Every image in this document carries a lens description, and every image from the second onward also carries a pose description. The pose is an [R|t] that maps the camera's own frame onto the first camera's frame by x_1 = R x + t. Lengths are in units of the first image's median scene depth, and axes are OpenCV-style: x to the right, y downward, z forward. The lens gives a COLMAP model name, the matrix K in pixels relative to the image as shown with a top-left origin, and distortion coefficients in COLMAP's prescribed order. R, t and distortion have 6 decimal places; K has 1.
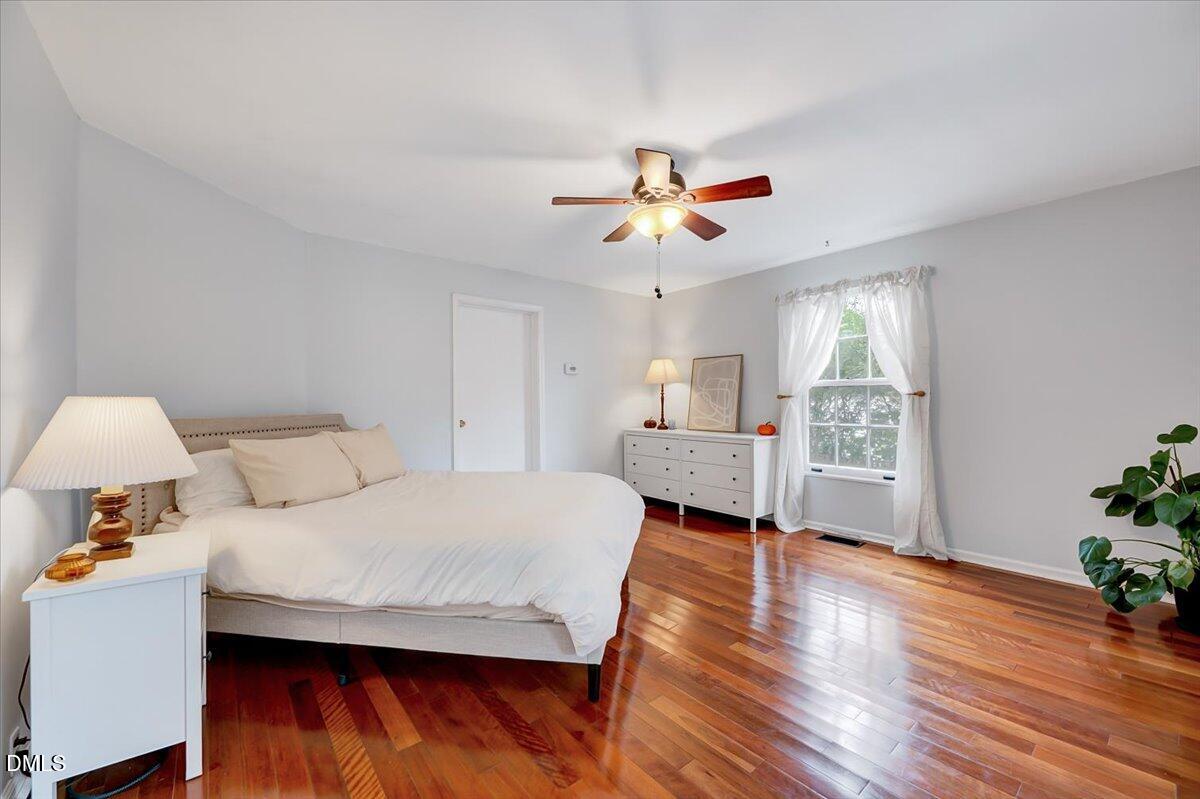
lens RADIAL K [[486.1, 0, 608.7], [0, 486.1, 399.7], [0, 0, 1]] dist [-0.001142, -0.000102]
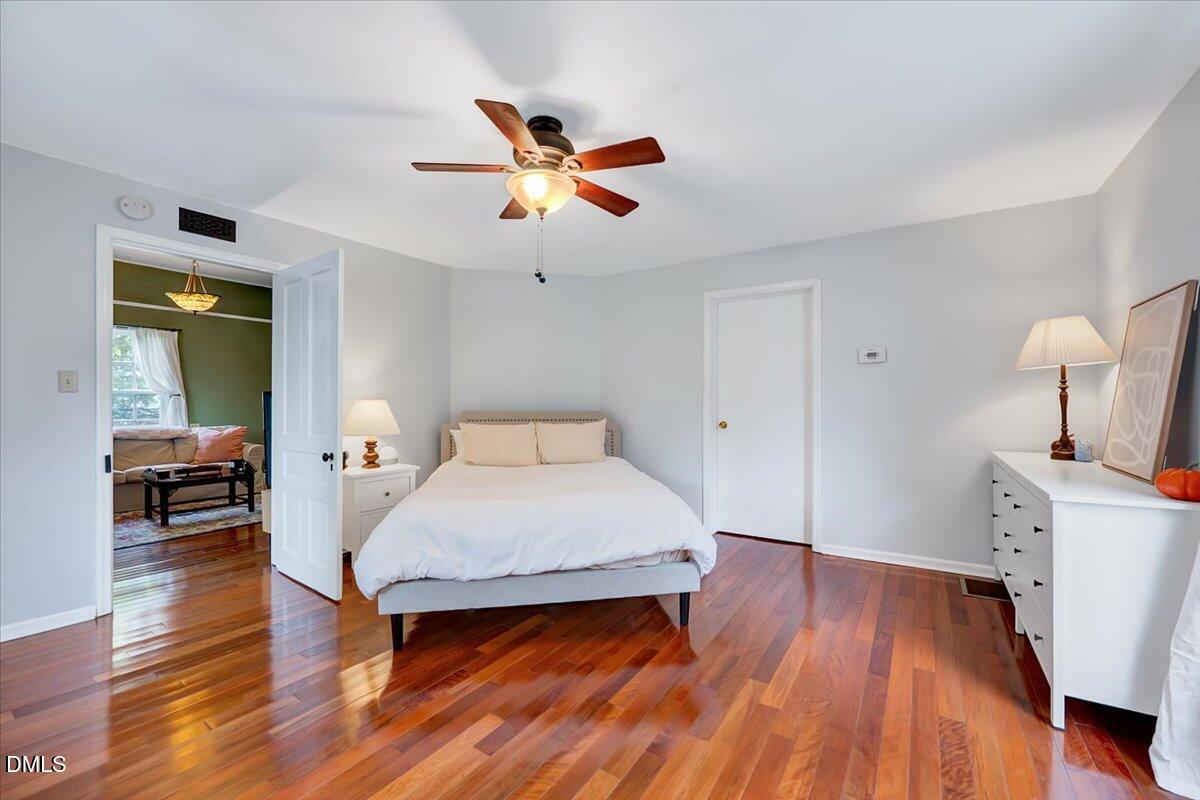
lens RADIAL K [[486.1, 0, 598.2], [0, 486.1, 402.6], [0, 0, 1]] dist [-0.001142, -0.000102]
pose [[0.281812, 0.005419, -0.959454, 0.568009], [0.003586, 0.999971, 0.006701, -0.002070], [0.959463, -0.005329, 0.281784, 0.510237]]
